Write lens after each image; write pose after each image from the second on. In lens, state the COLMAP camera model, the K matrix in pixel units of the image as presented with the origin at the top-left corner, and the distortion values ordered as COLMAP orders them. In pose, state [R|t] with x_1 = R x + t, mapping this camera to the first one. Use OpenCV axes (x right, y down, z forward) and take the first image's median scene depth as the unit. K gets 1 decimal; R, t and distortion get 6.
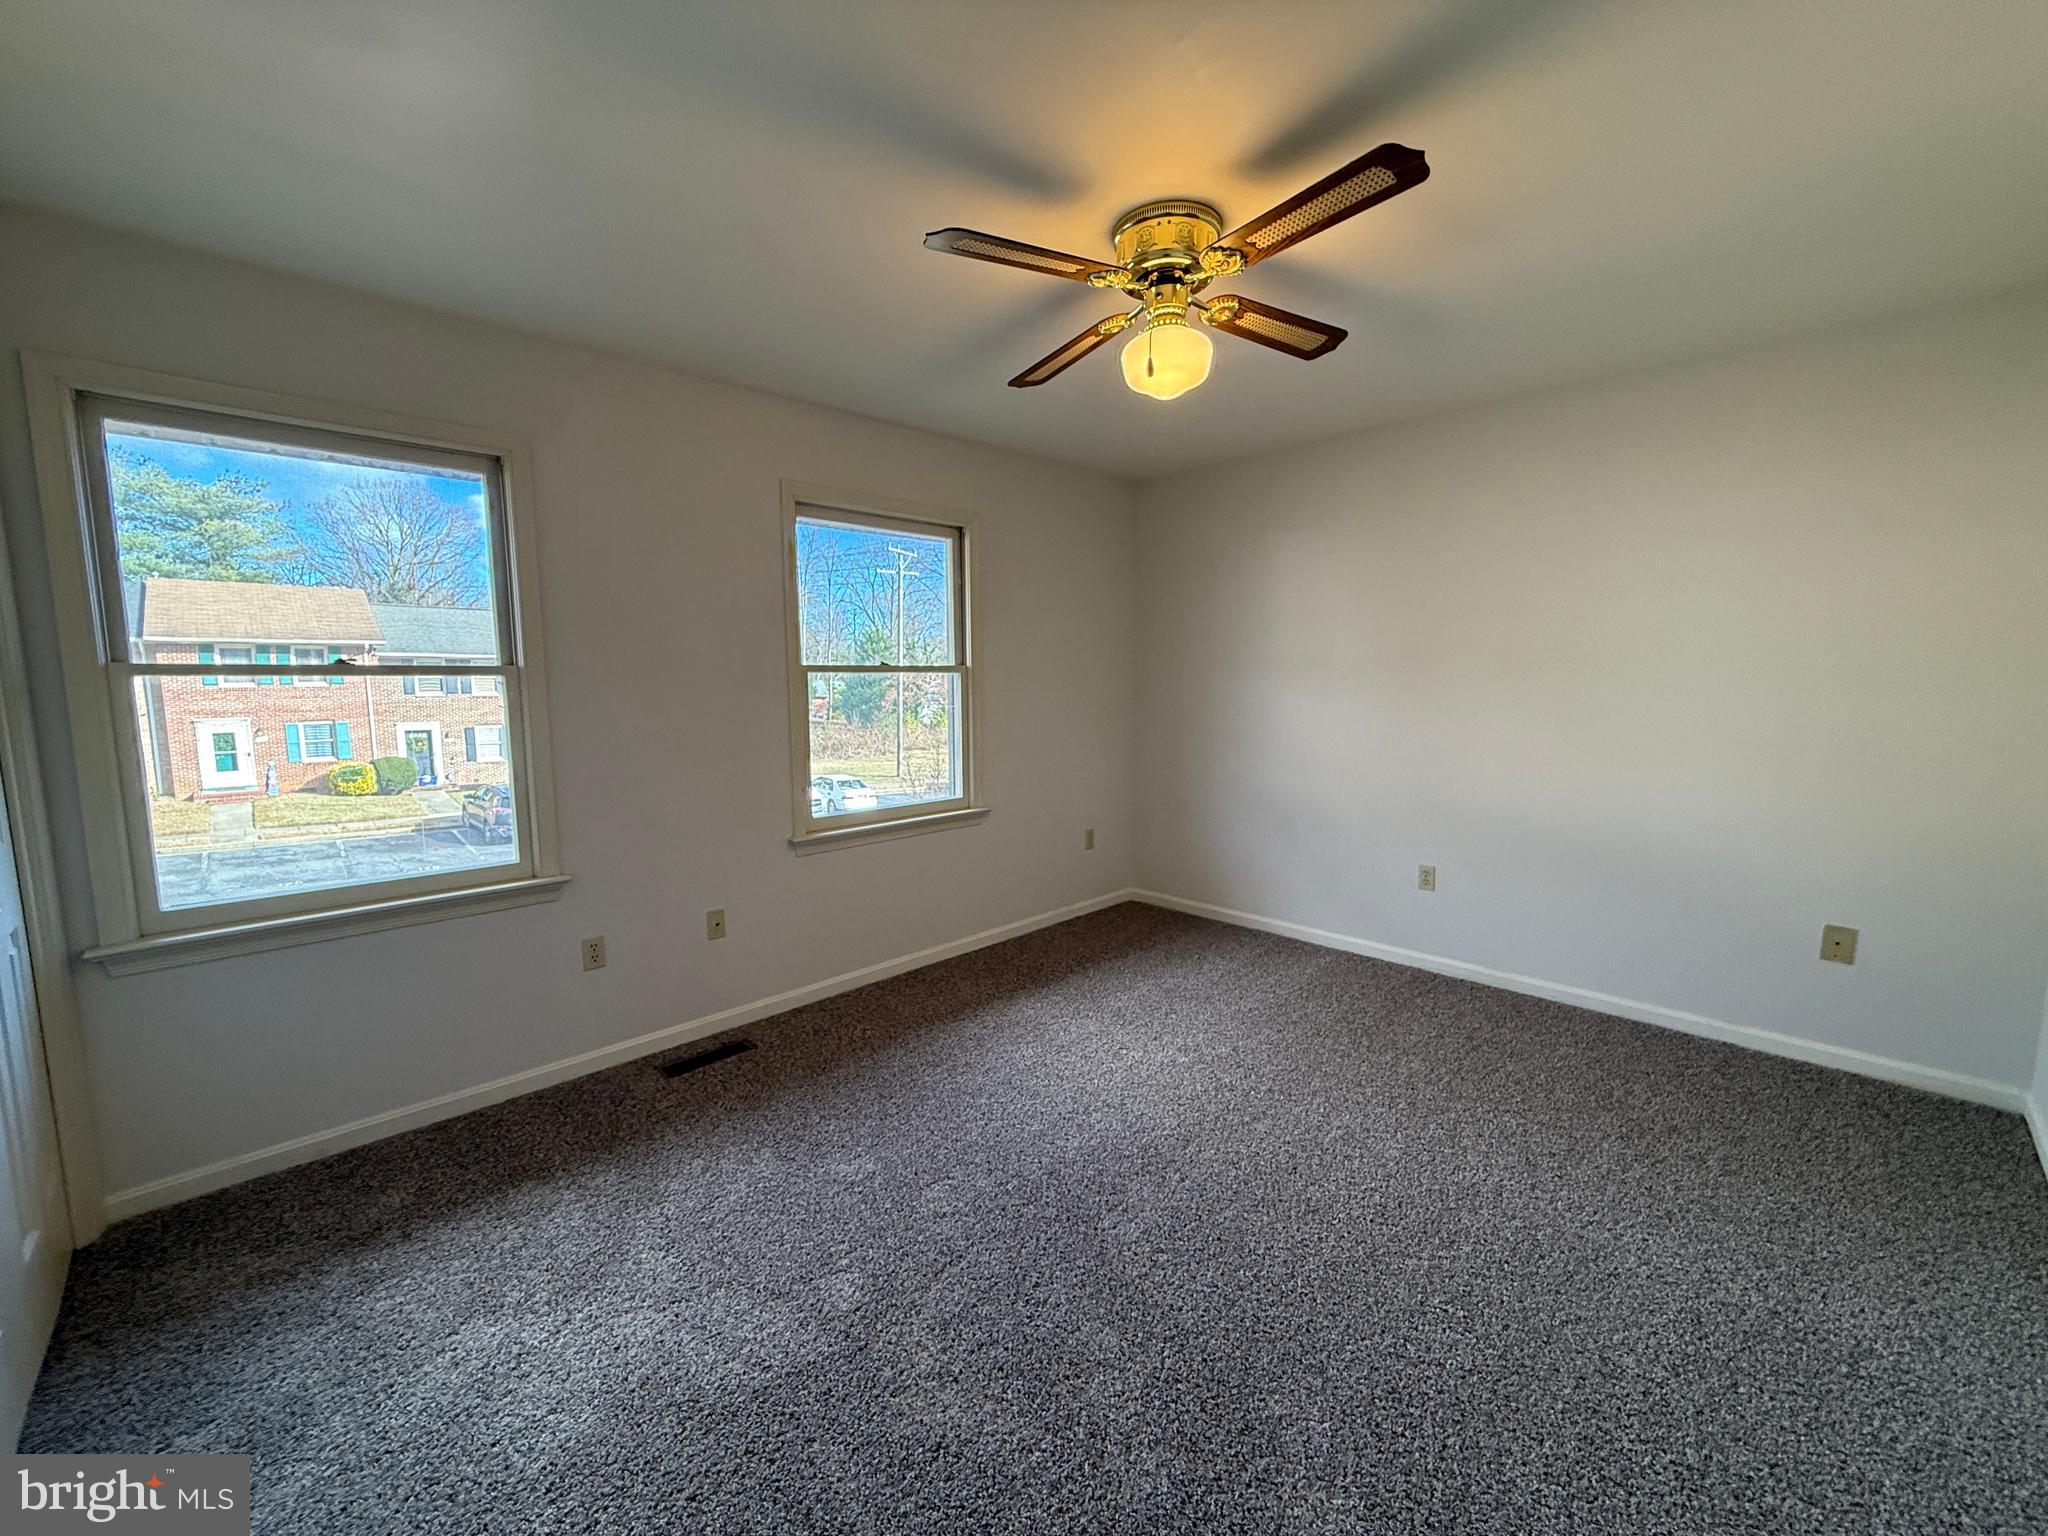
lens RADIAL K [[816.9, 0, 1016.6], [0, 816.9, 770.0], [0, 0, 1]] dist [0.001966, -0.000504]
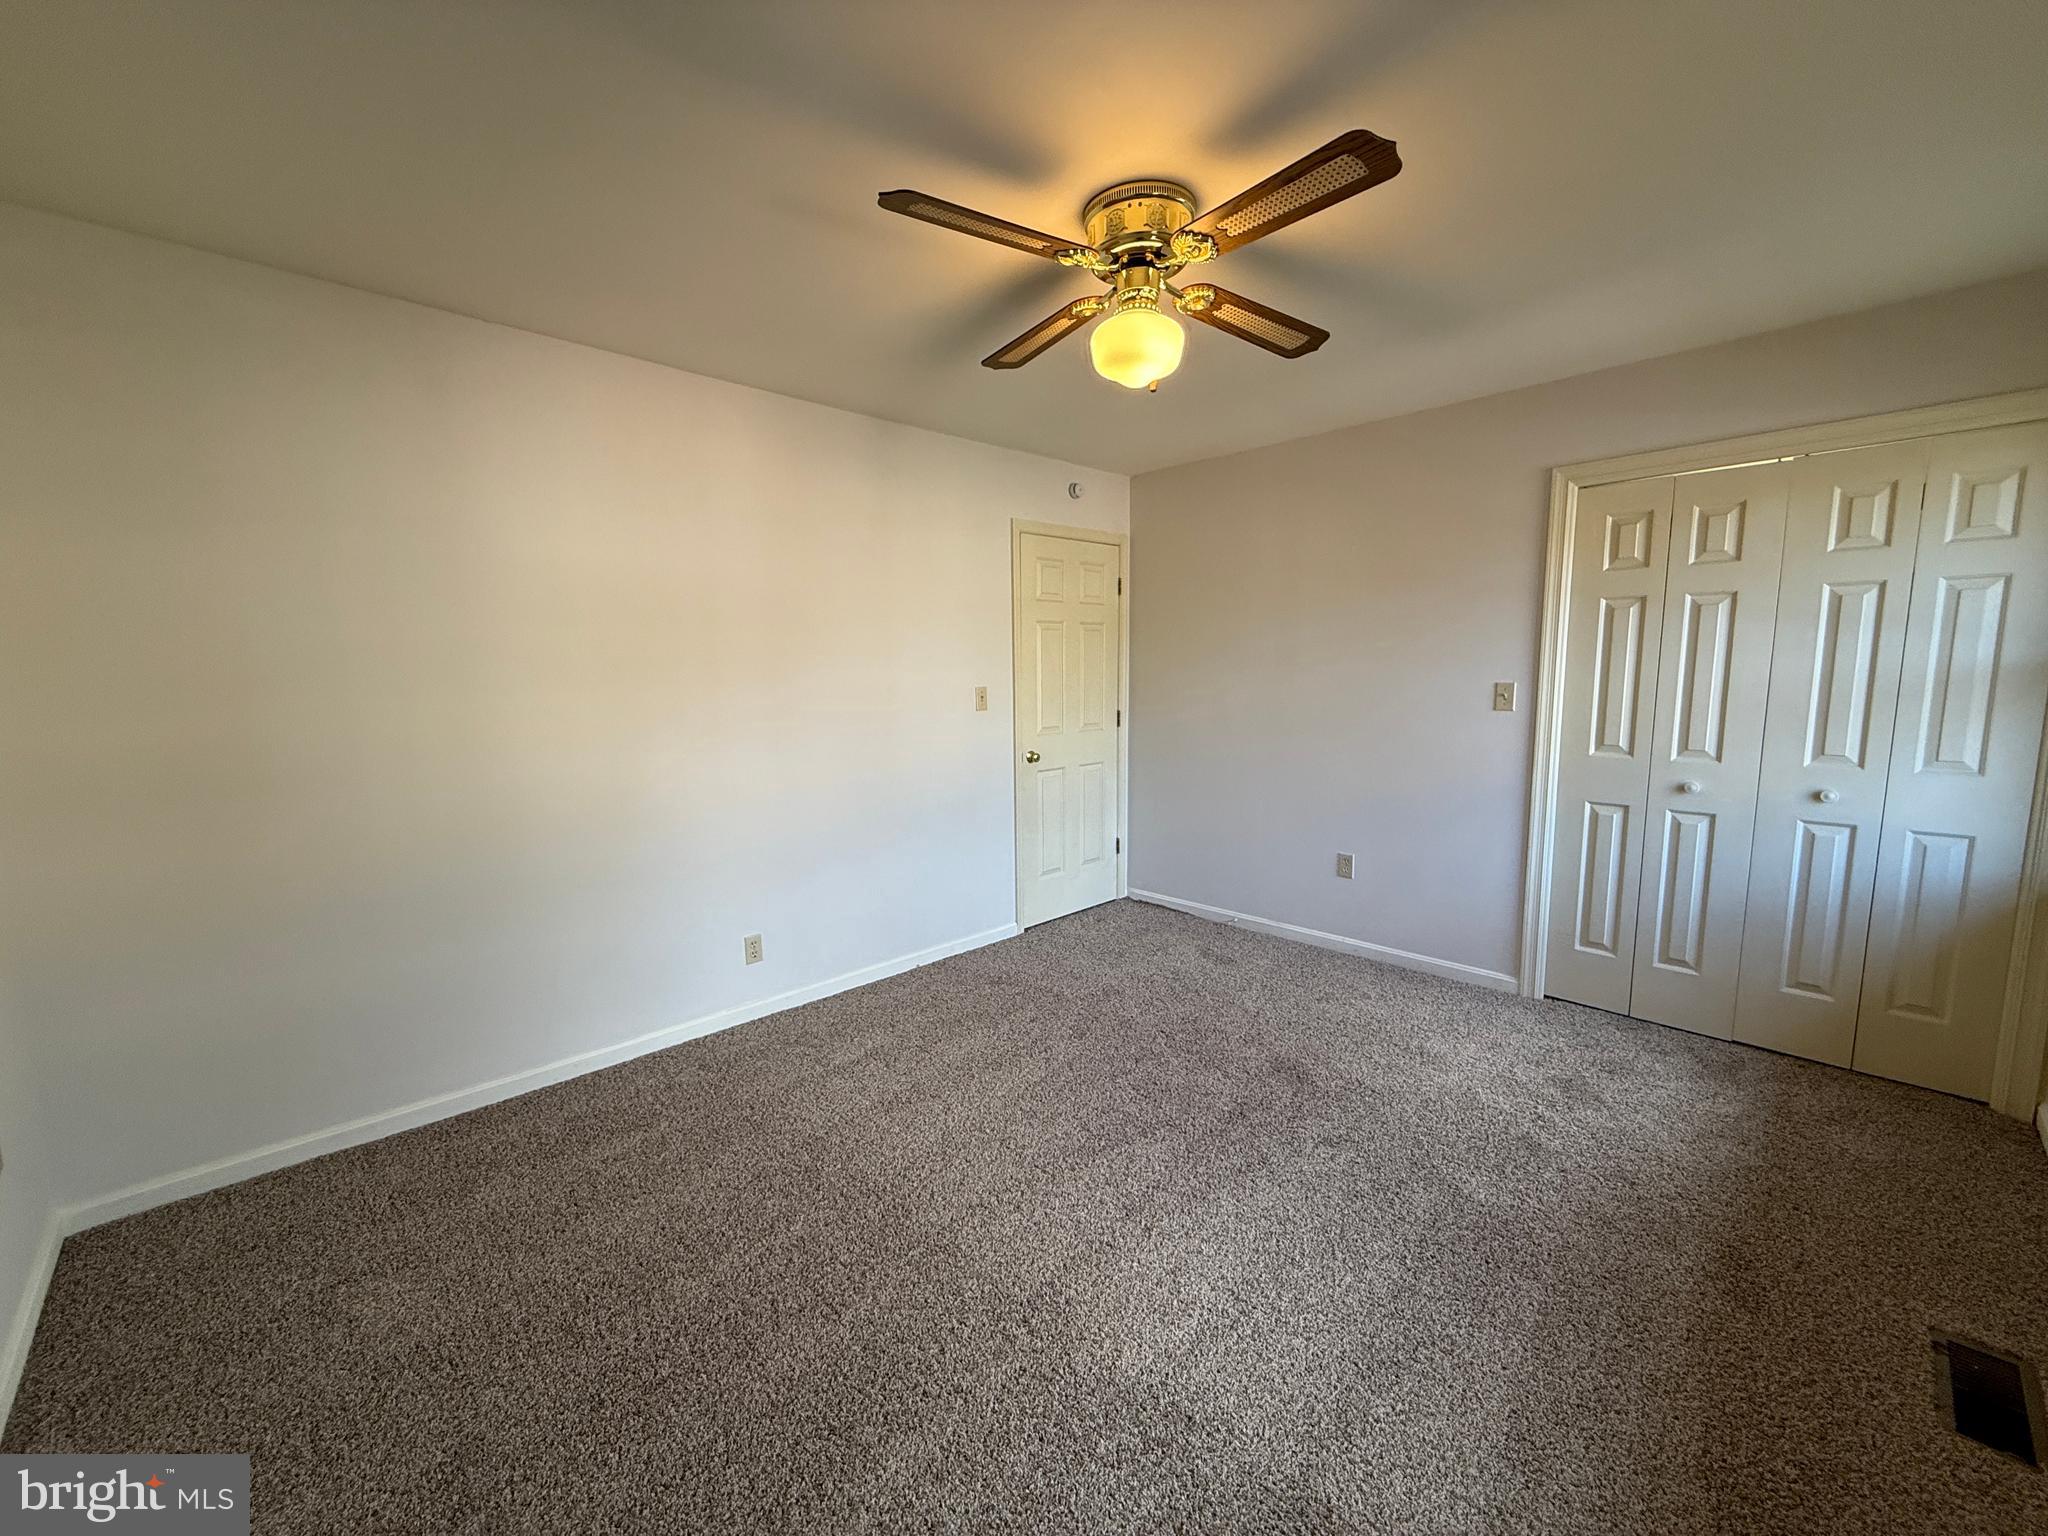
lens RADIAL K [[816.1, 0, 1019.7], [0, 816.1, 776.8], [0, 0, 1]] dist [0.002629, 0.000172]
pose [[-0.999641, 0.026778, 0.000275, 0.218759], [0.026027, 0.969096, 0.245307, -0.163077], [0.006303, 0.245226, -0.969445, 1.314036]]
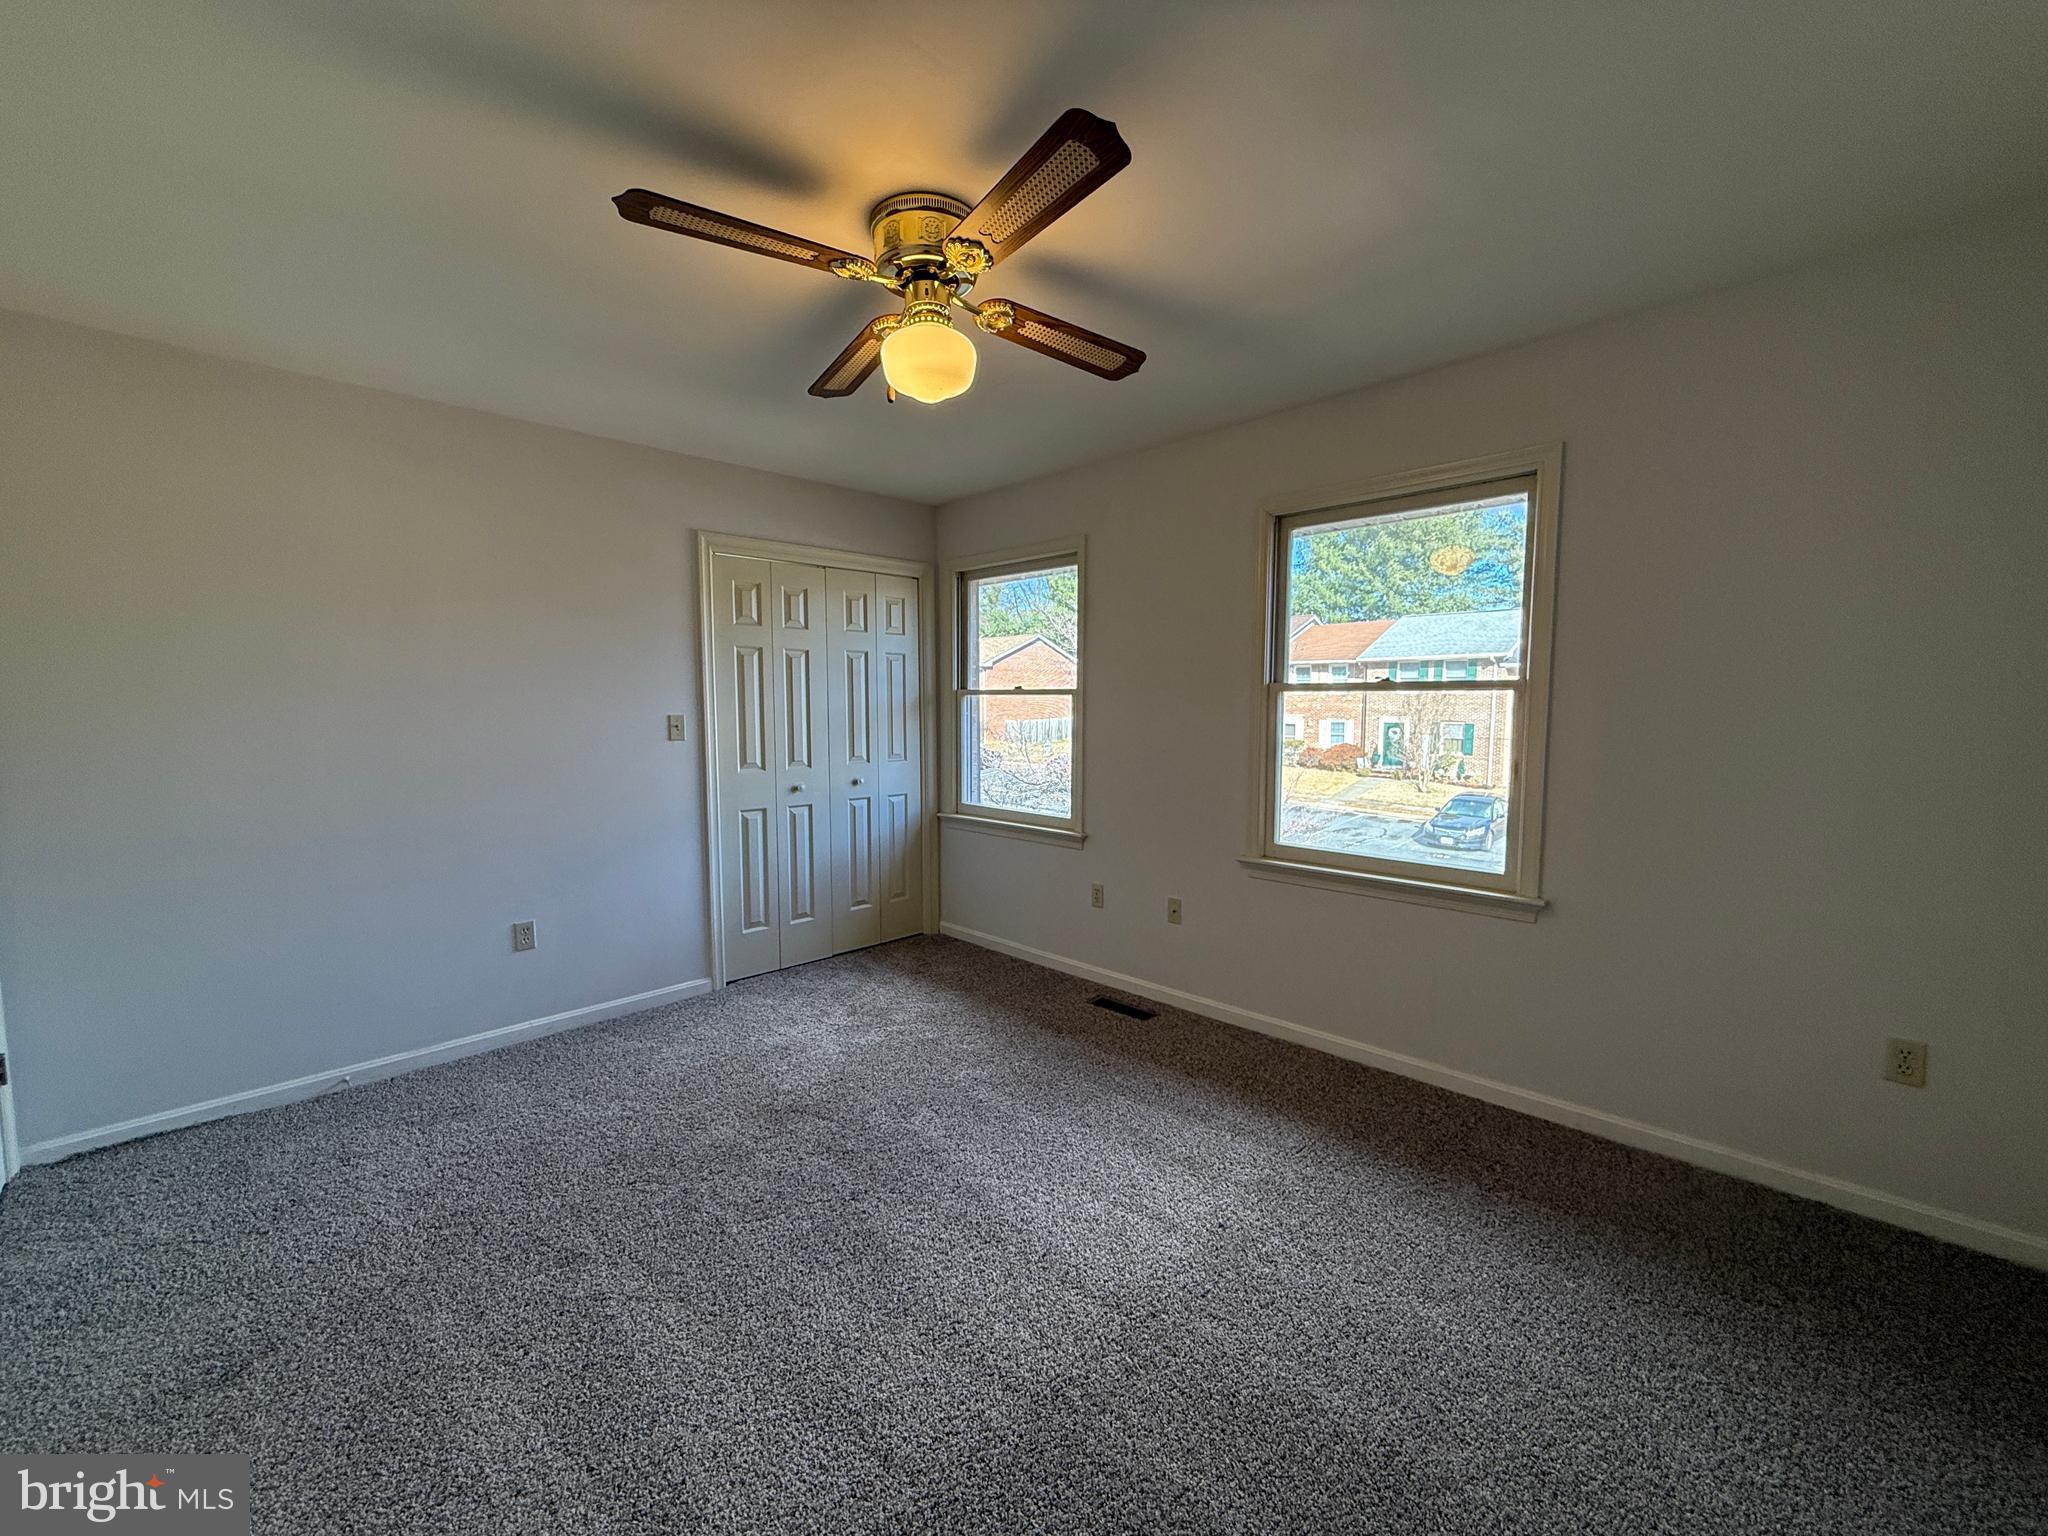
lens RADIAL K [[816.9, 0, 1016.6], [0, 816.9, 770.0], [0, 0, 1]] dist [0.001966, -0.000504]
pose [[0.017166, 0.097953, -0.995043, 0.748031], [-0.109282, 0.989411, 0.095514, -0.092254], [0.993863, 0.107101, 0.027689, 0.723286]]
